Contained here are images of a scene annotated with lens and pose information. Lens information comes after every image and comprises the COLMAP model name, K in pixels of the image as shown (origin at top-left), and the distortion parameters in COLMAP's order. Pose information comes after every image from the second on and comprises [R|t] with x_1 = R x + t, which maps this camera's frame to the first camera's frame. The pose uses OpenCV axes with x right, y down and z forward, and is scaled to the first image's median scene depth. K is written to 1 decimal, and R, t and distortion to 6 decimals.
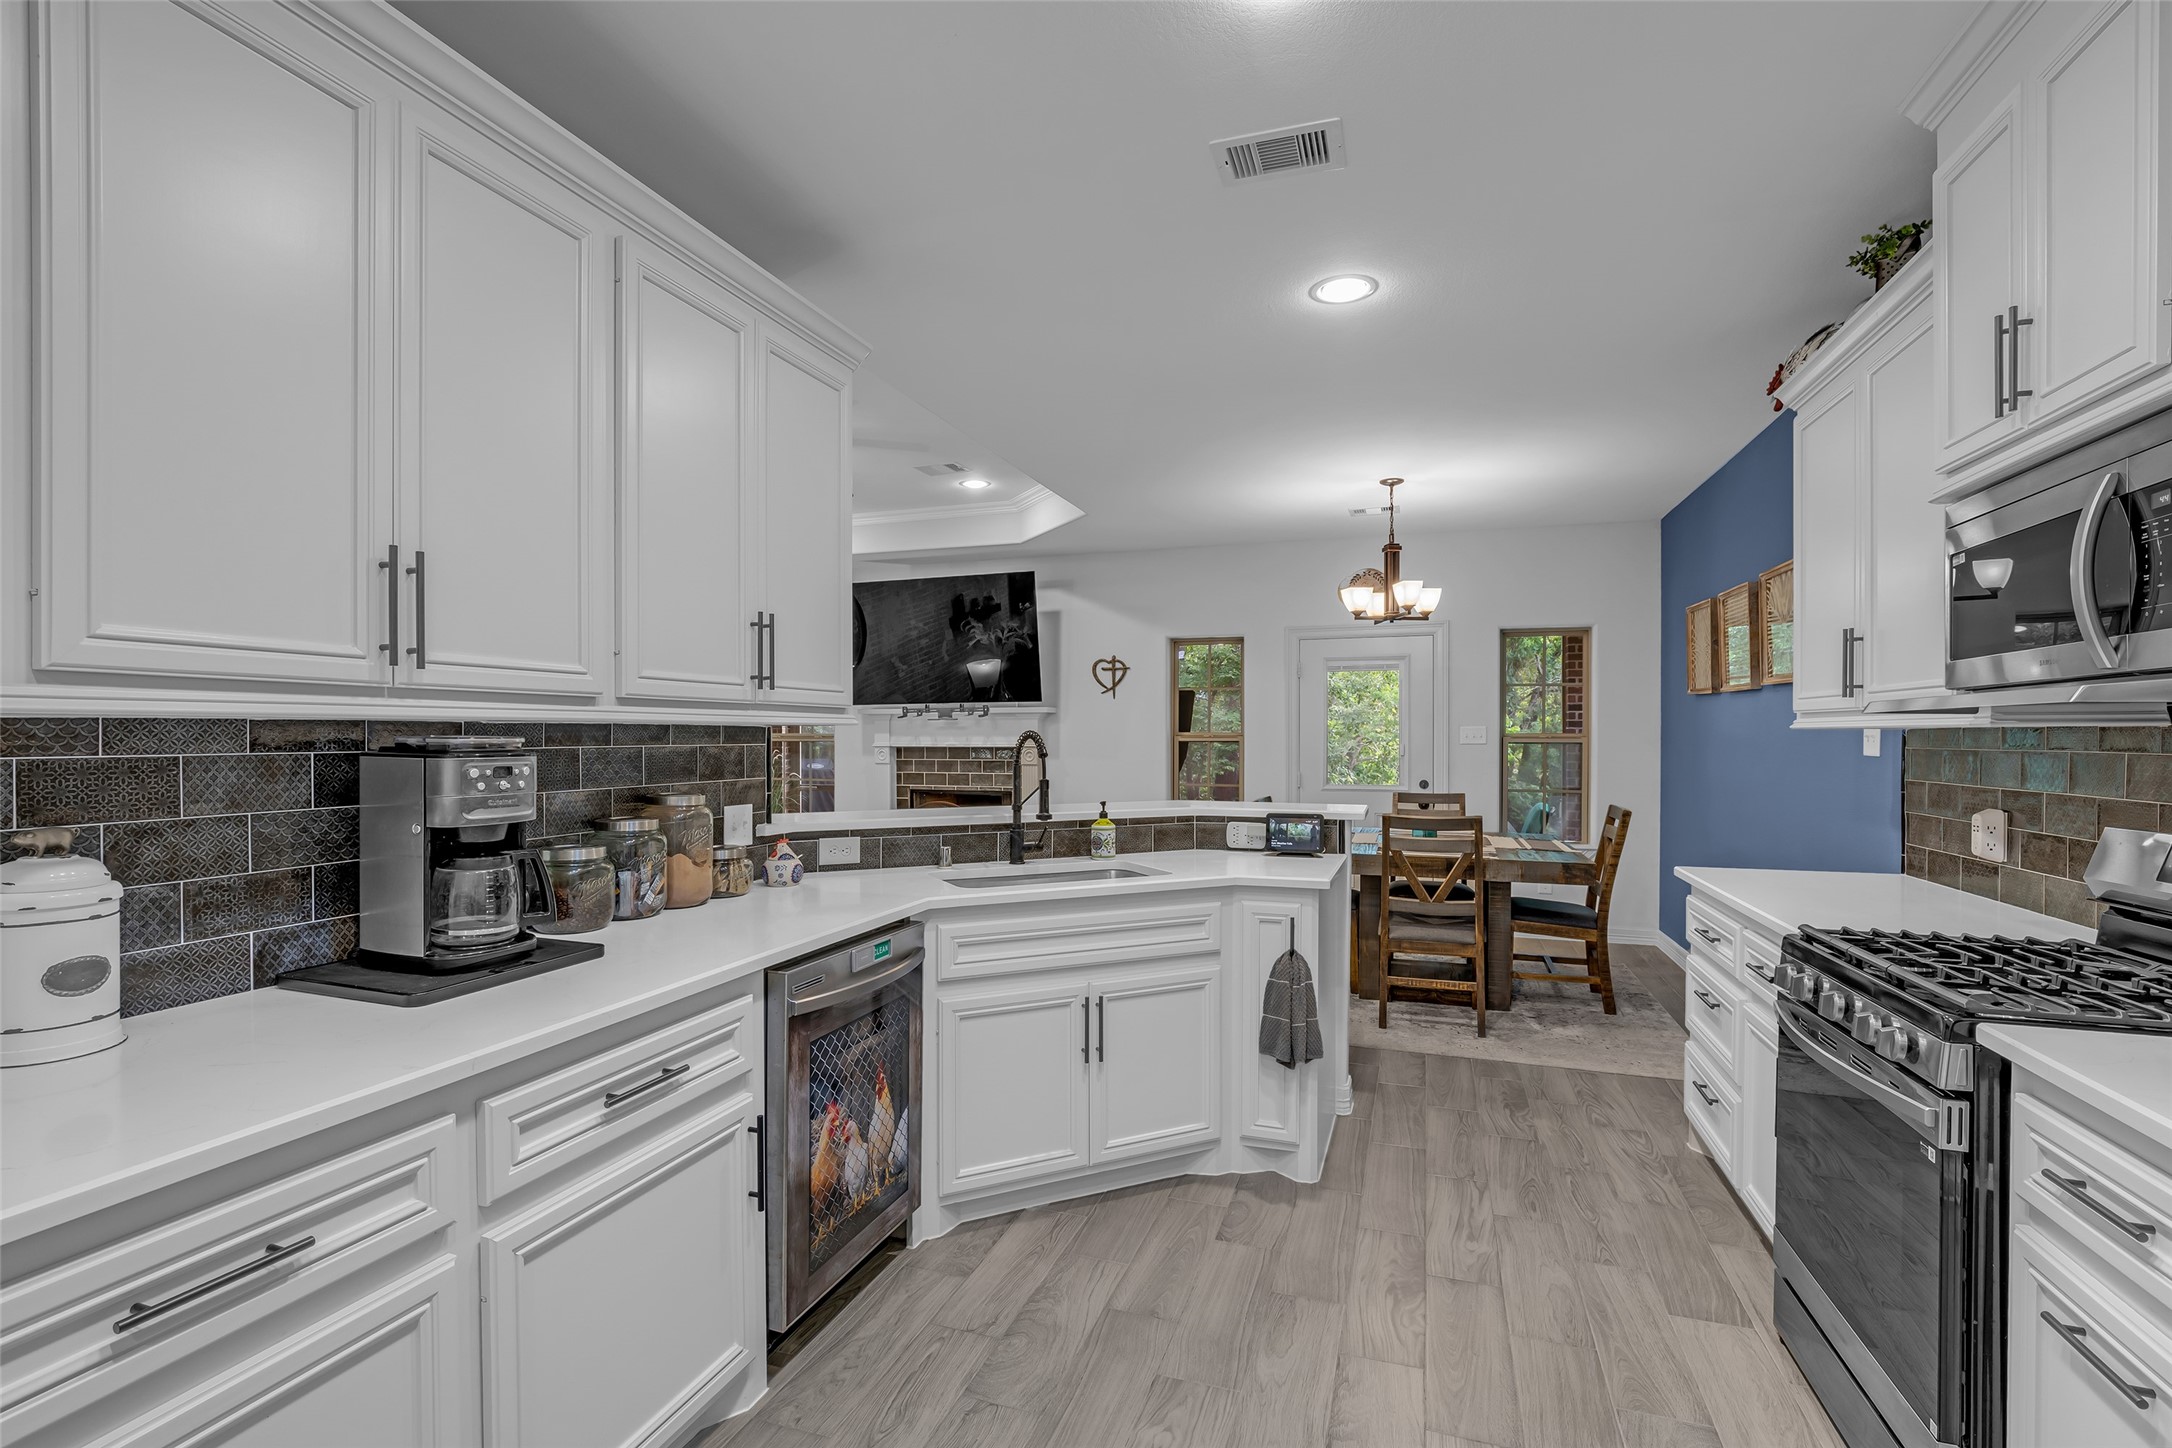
lens RADIAL K [[990.5, 0, 1086.4], [0, 990.5, 735.9], [0, 0, 1]] dist [-0.017739, 0.001264]
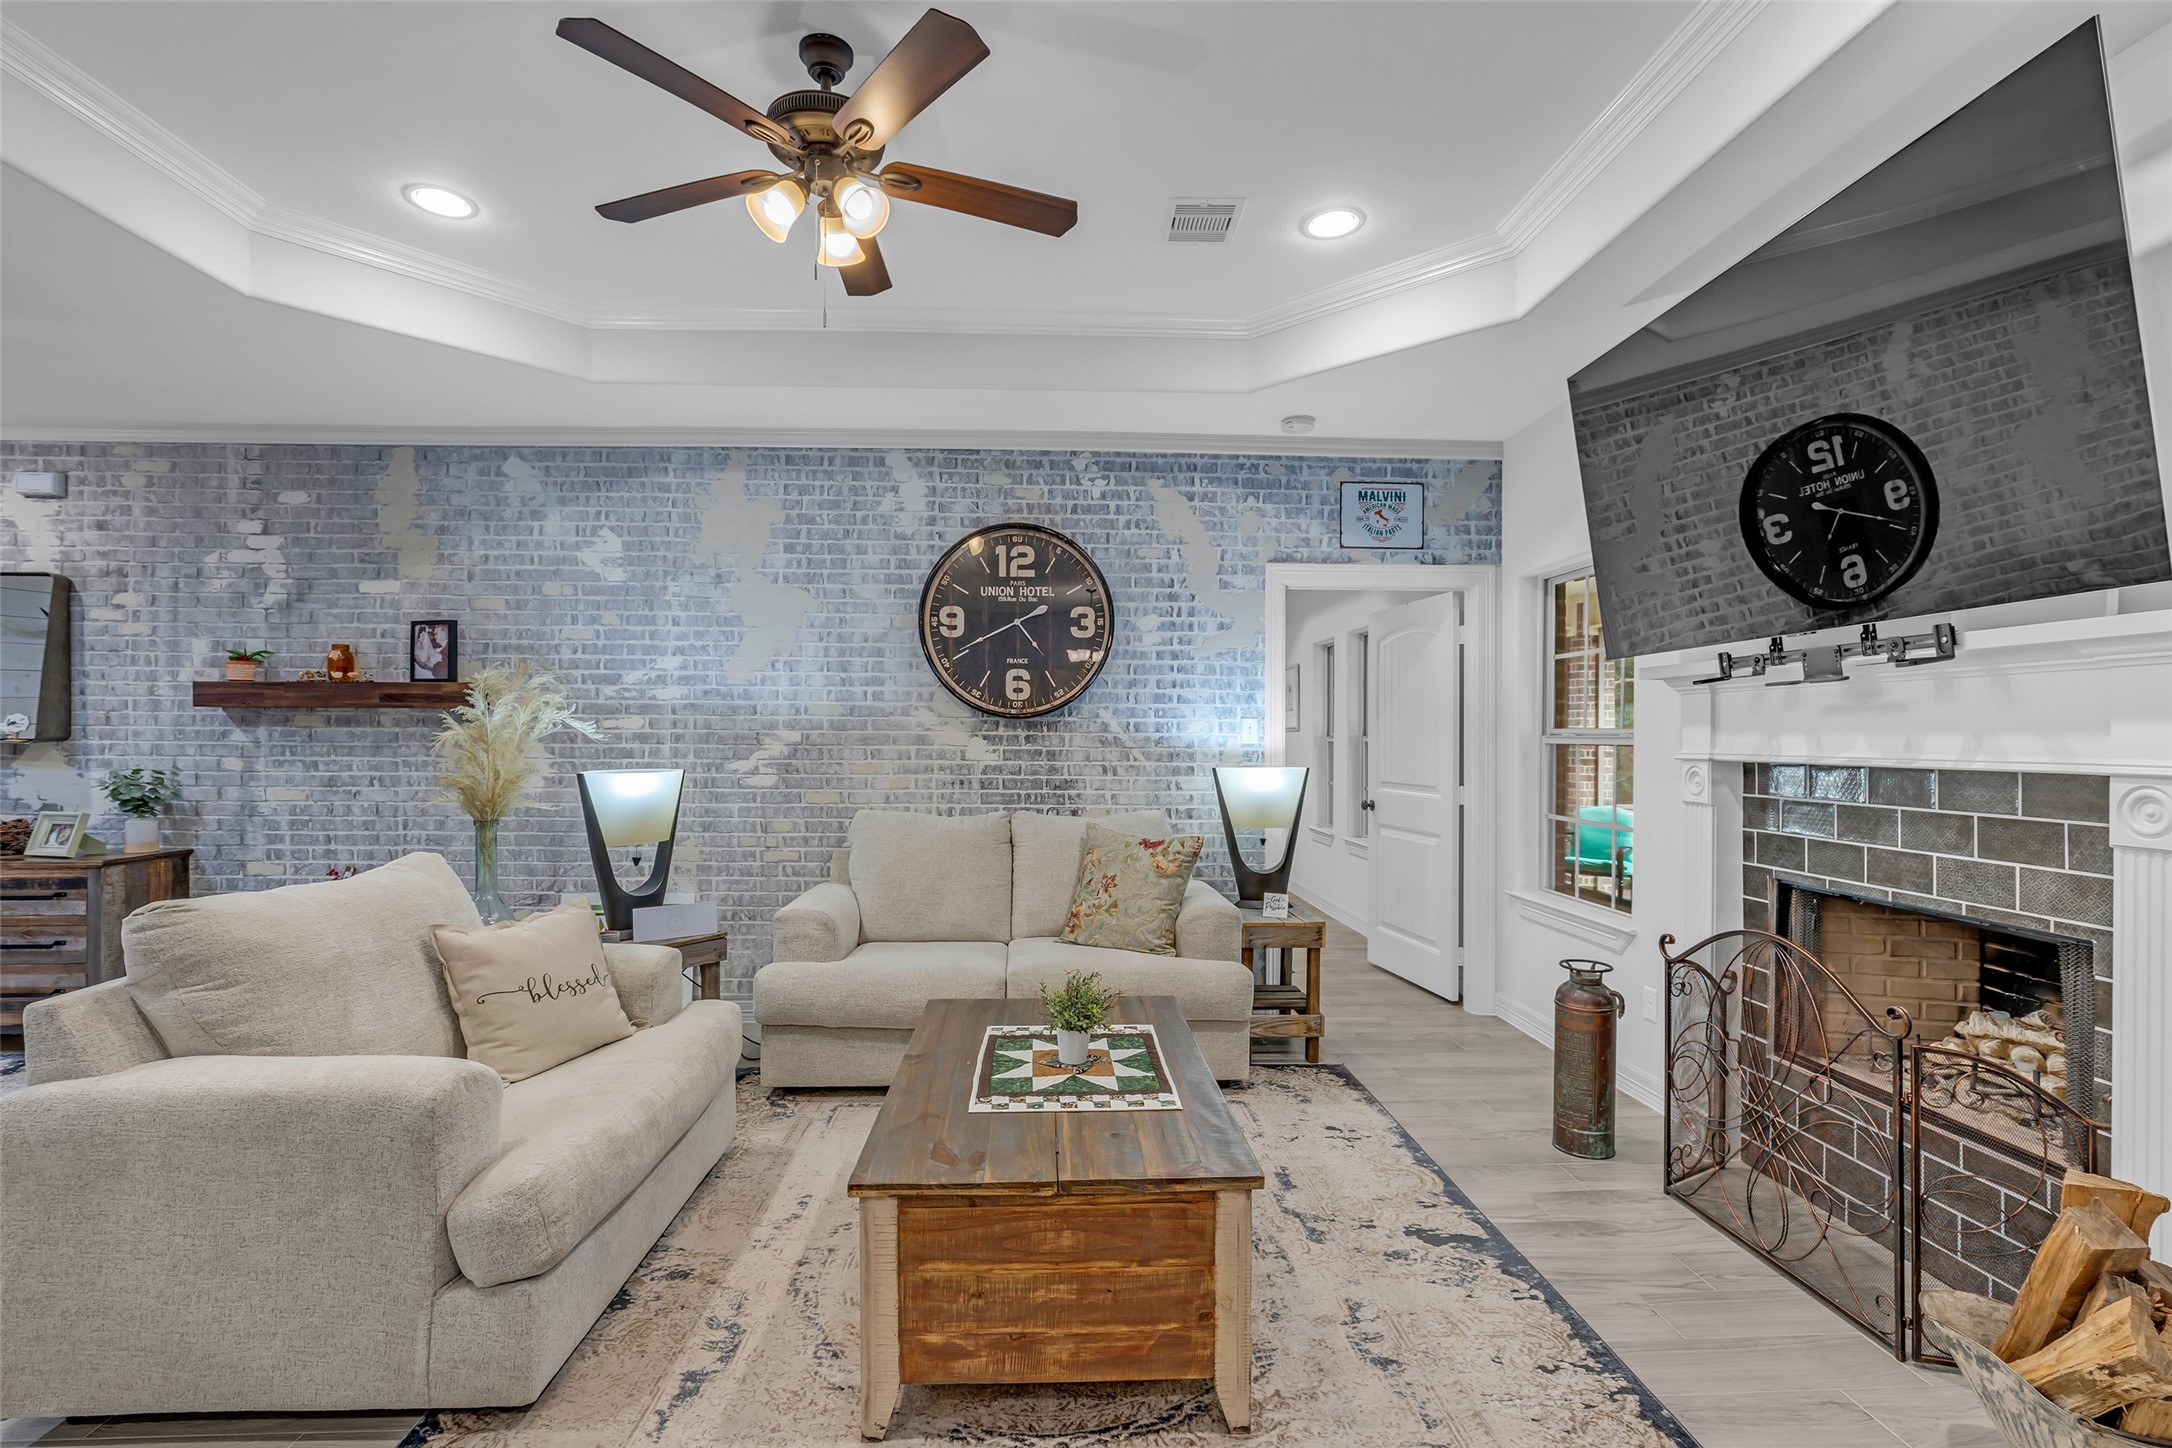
lens RADIAL K [[990.5, 0, 1074.9], [0, 990.5, 732.6], [0, 0, 1]] dist [-0.017739, 0.001264]
pose [[0.359439, 0.000821, -0.933168, 0.068691], [-0.005138, 0.999986, -0.001099, 0.001869], [0.933155, 0.005190, 0.359438, 0.644484]]
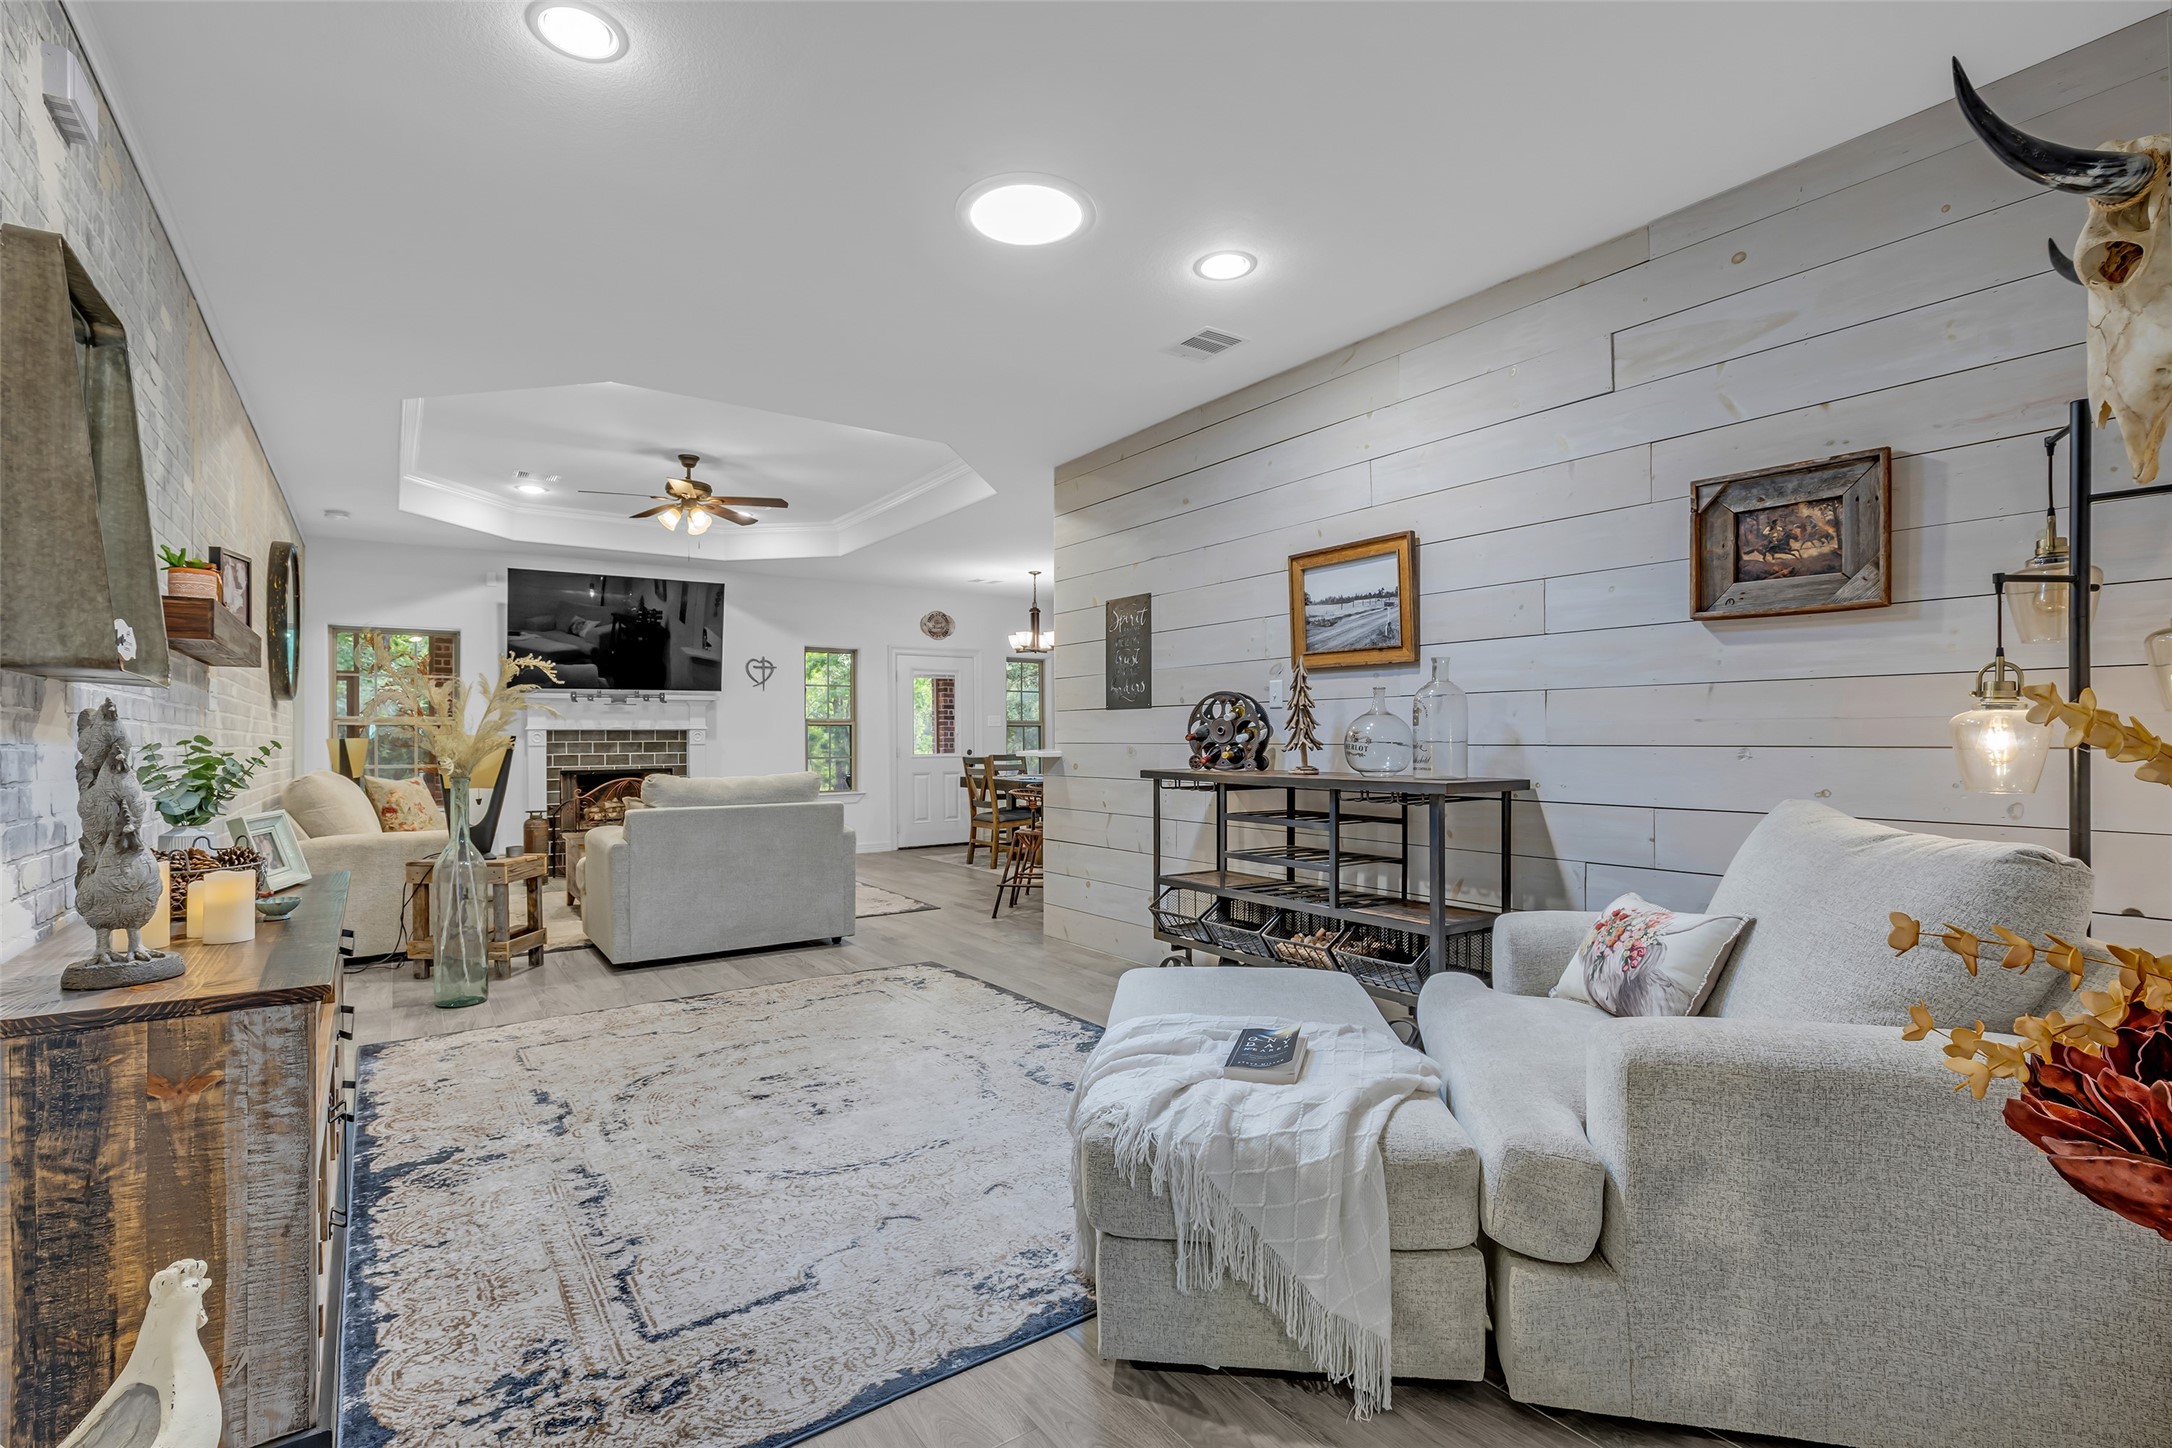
lens RADIAL K [[990.5, 0, 1076.7], [0, 990.5, 728.1], [0, 0, 1]] dist [-0.017739, 0.001264]
pose [[0.585935, 0.004732, 0.810344, -0.720007], [0.006304, 0.999926, -0.010398, 0.023872], [-0.810333, 0.011201, 0.585862, -0.051244]]
